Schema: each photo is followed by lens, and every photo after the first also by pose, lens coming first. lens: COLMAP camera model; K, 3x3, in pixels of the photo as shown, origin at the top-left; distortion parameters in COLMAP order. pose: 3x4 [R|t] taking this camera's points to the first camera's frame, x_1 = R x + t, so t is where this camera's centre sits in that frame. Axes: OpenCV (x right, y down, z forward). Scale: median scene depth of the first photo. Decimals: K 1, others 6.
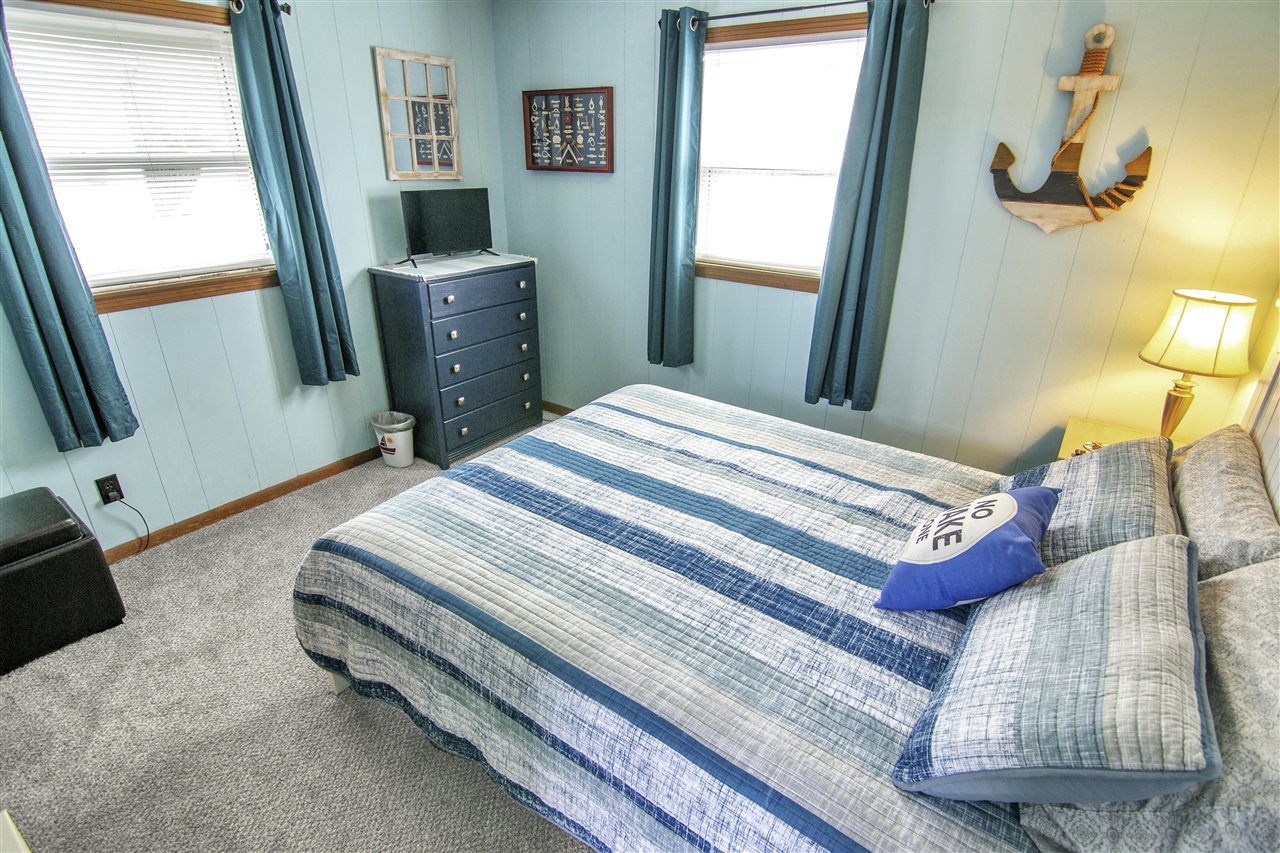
lens RADIAL K [[624.8, 0, 643.0], [0, 624.8, 423.4], [0, 0, 1]] dist [-0.013853, -0.004905]
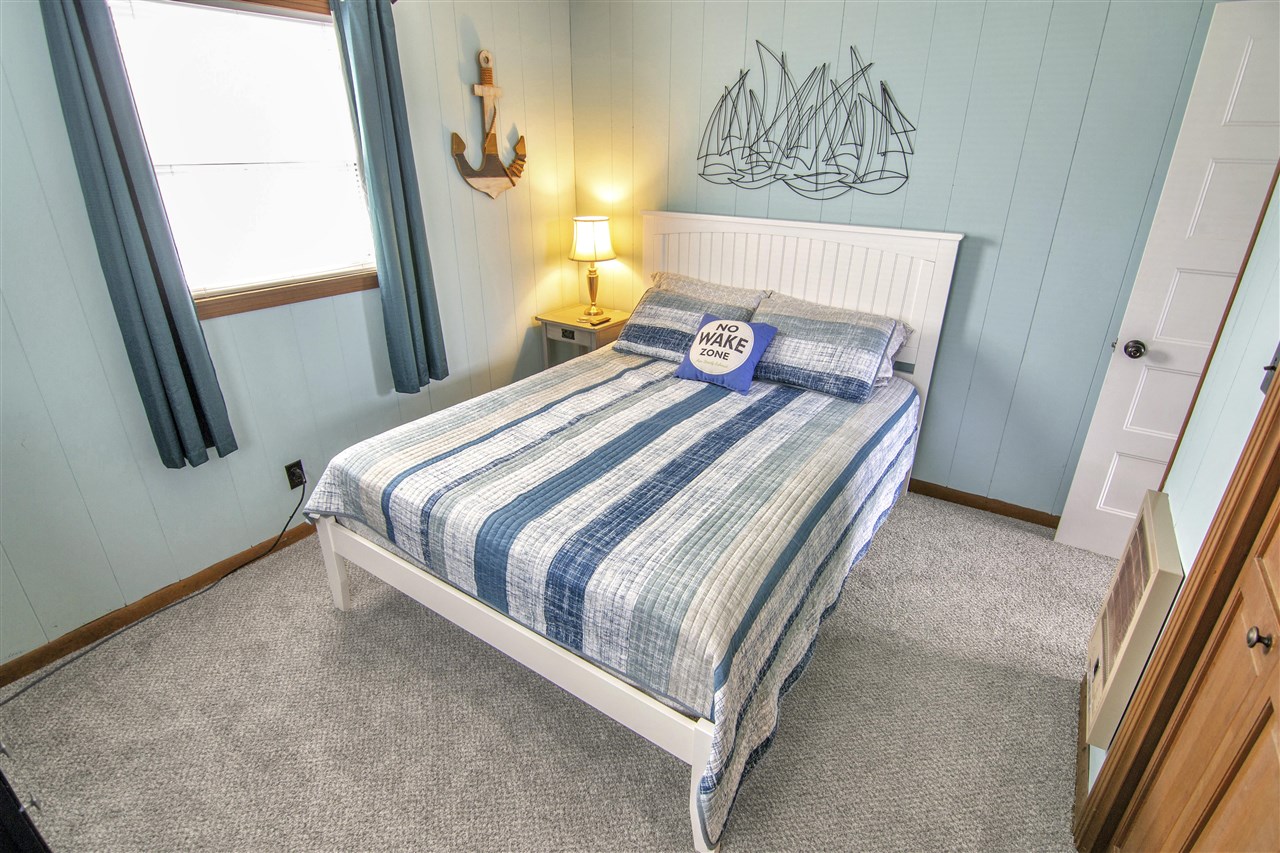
lens RADIAL K [[624.8, 0, 641.5], [0, 624.8, 423.8], [0, 0, 1]] dist [-0.013853, -0.004905]
pose [[-0.029182, -0.416939, 0.908466, -0.972212], [0.389081, 0.832437, 0.394543, -0.353169], [-0.920741, 0.364980, 0.137931, 0.784242]]
